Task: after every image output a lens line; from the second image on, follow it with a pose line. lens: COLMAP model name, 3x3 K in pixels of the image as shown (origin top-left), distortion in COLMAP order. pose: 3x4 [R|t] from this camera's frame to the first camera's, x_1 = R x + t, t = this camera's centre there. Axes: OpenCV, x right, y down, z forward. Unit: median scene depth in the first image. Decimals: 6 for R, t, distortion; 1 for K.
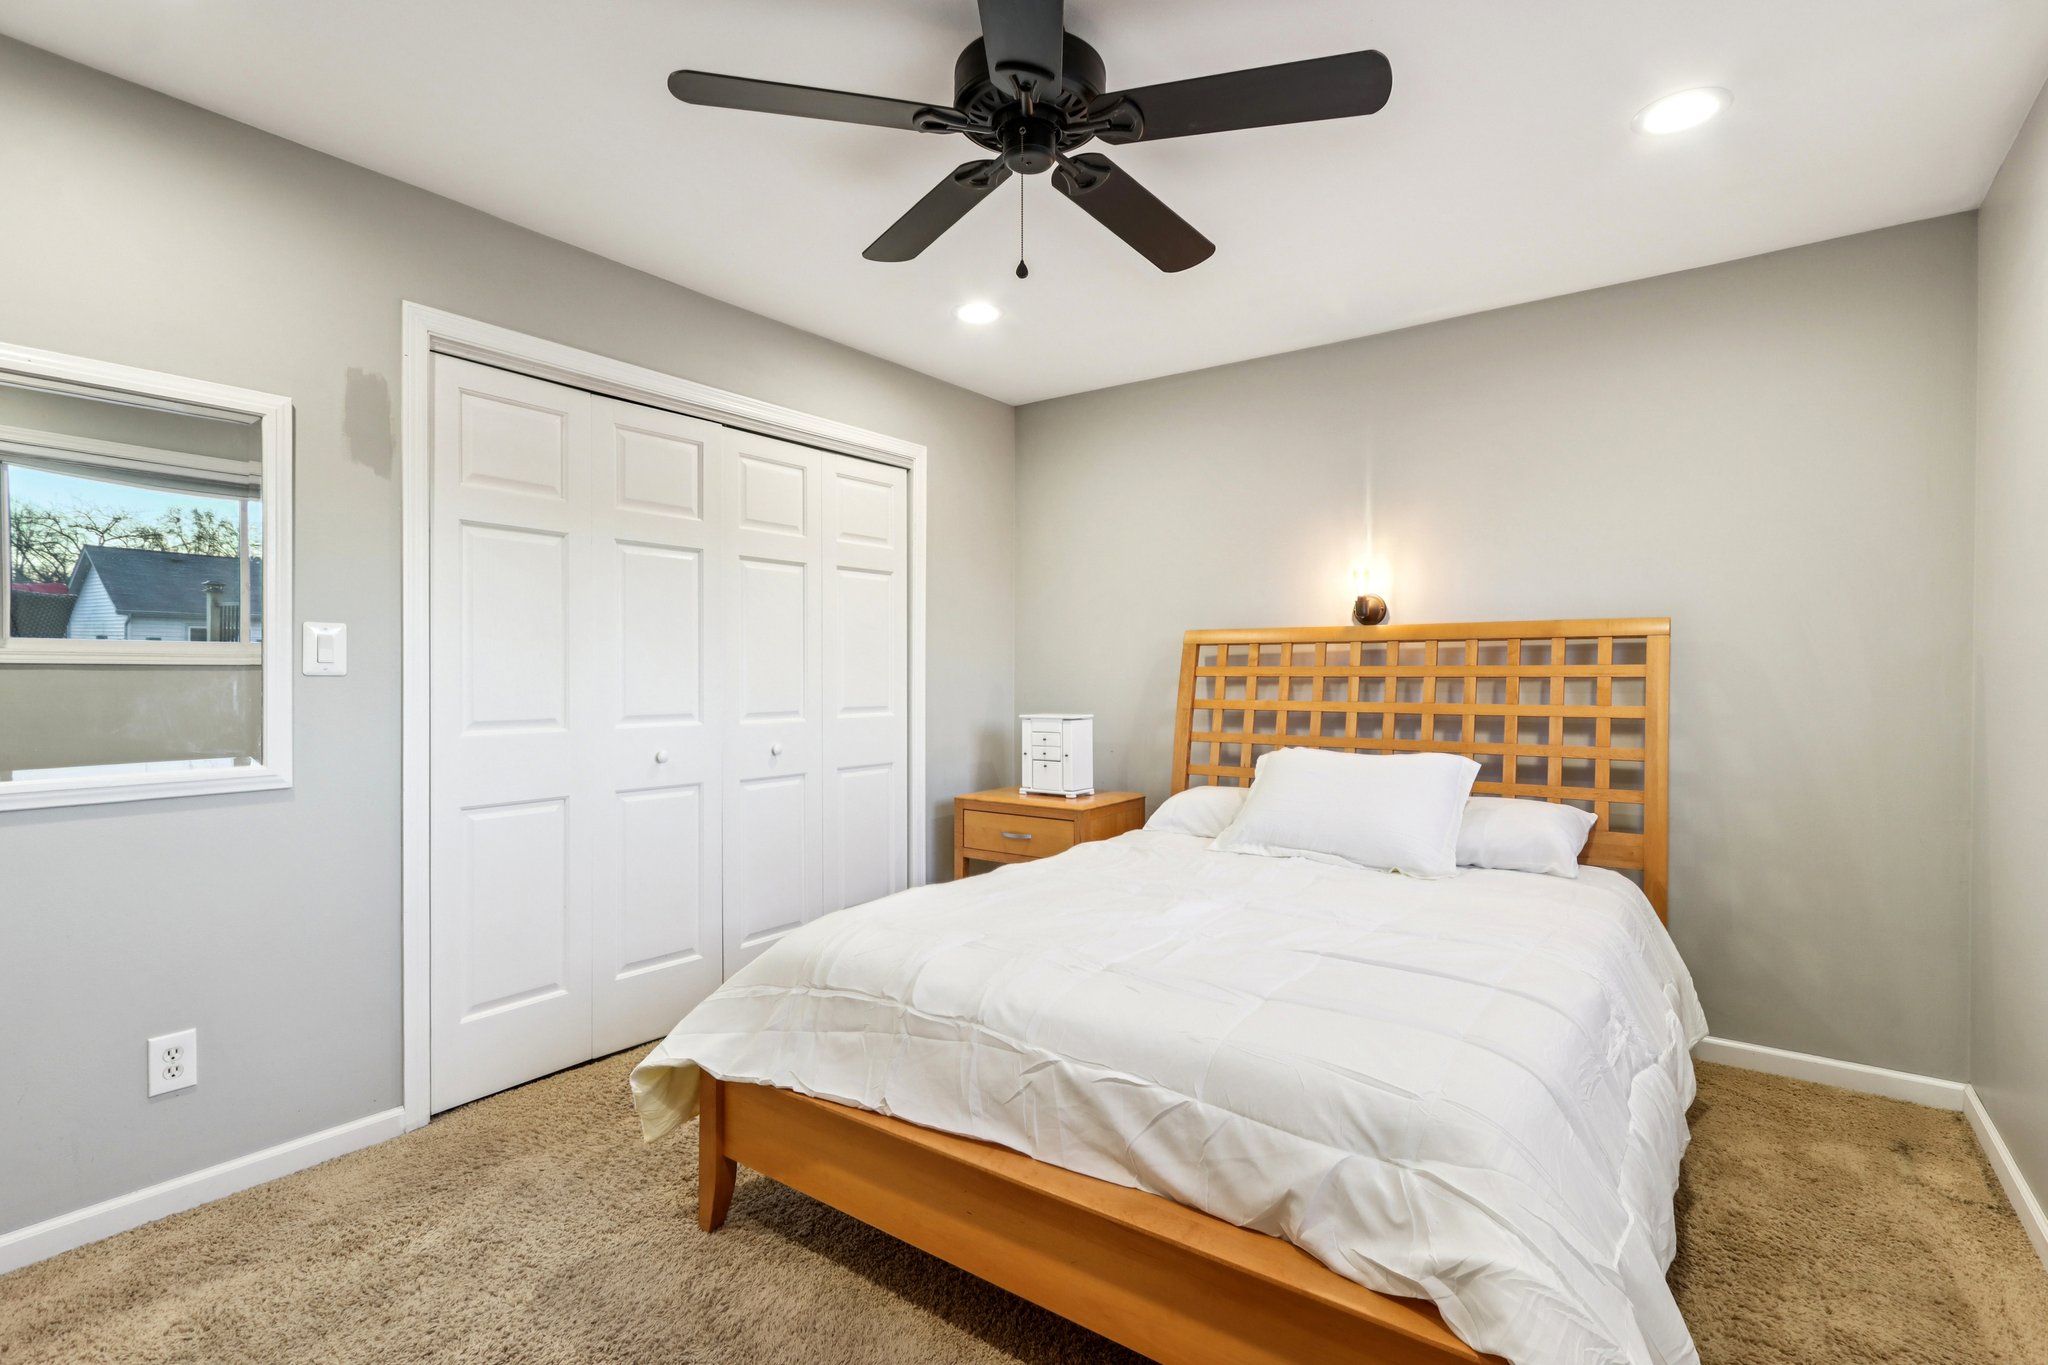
lens RADIAL K [[954.2, 0, 1033.7], [0, 954.2, 674.3], [0, 0, 1]] dist [-0.019864, 0.000194]
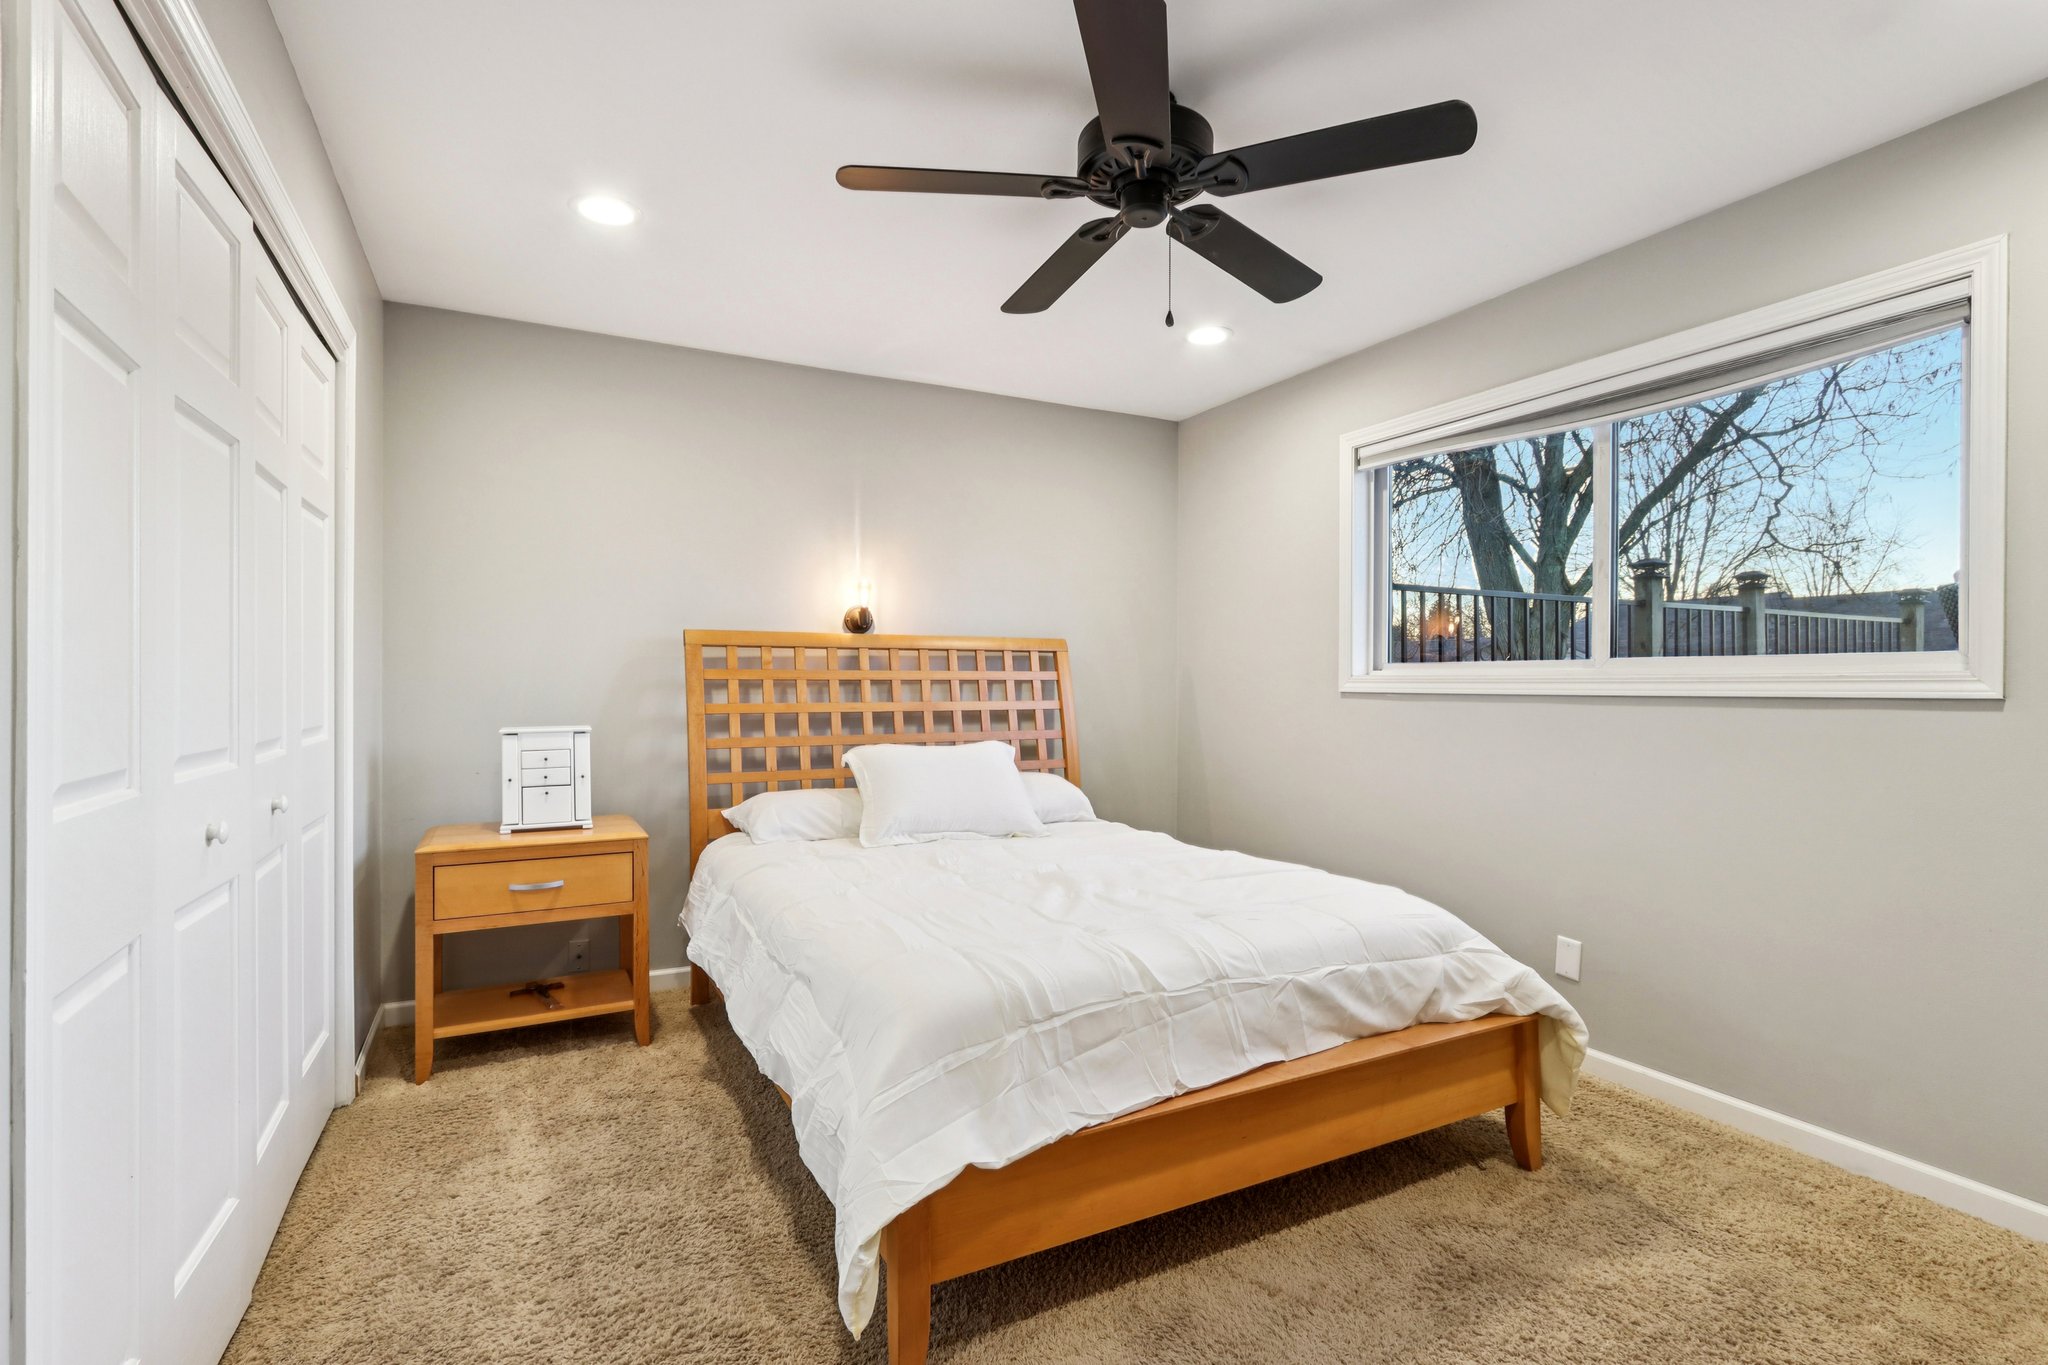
lens RADIAL K [[954.2, 0, 1030.0], [0, 954.2, 691.4], [0, 0, 1]] dist [-0.019864, 0.000194]
pose [[0.450335, -0.009204, 0.892812, -0.648142], [-0.002186, 0.999933, 0.011411, 0.003474], [-0.892857, -0.007090, 0.450285, 0.377456]]
